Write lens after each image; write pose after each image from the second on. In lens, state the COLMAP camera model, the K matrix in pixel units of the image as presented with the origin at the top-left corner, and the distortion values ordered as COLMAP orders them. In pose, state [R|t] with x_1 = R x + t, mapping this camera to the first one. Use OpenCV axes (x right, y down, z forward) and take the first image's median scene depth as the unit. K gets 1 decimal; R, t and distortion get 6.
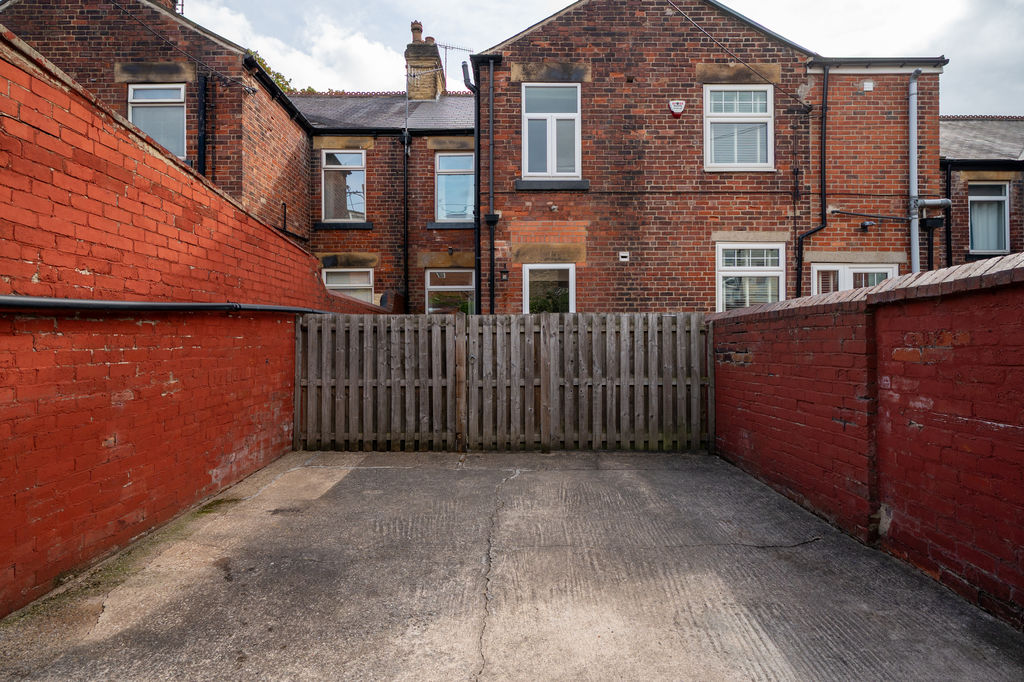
lens RADIAL K [[551.7, 0, 512.0], [0, 551.7, 341.0], [0, 0, 1]] dist [-0.001516, 0.000251]
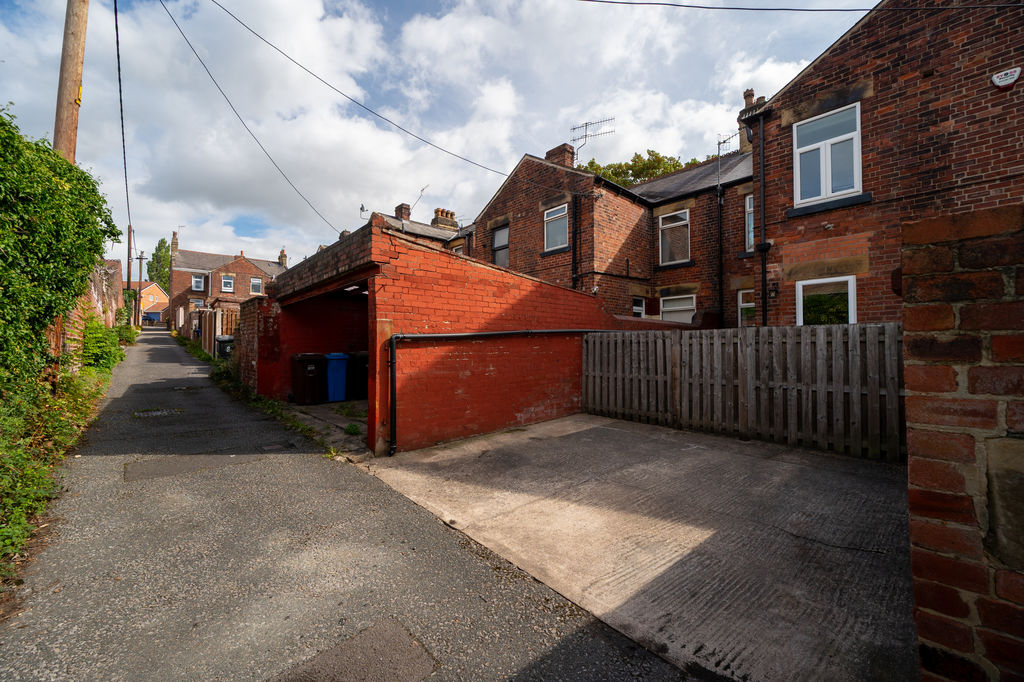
lens RADIAL K [[402.8, 0, 509.7], [0, 402.8, 343.1], [0, 0, 1]] dist [-0.000319, -0.000344]
pose [[0.660364, -0.005160, -0.750928, 0.395482], [0.000297, 0.999978, -0.006610, -0.009667], [0.750945, 0.004142, 0.660351, 0.006008]]
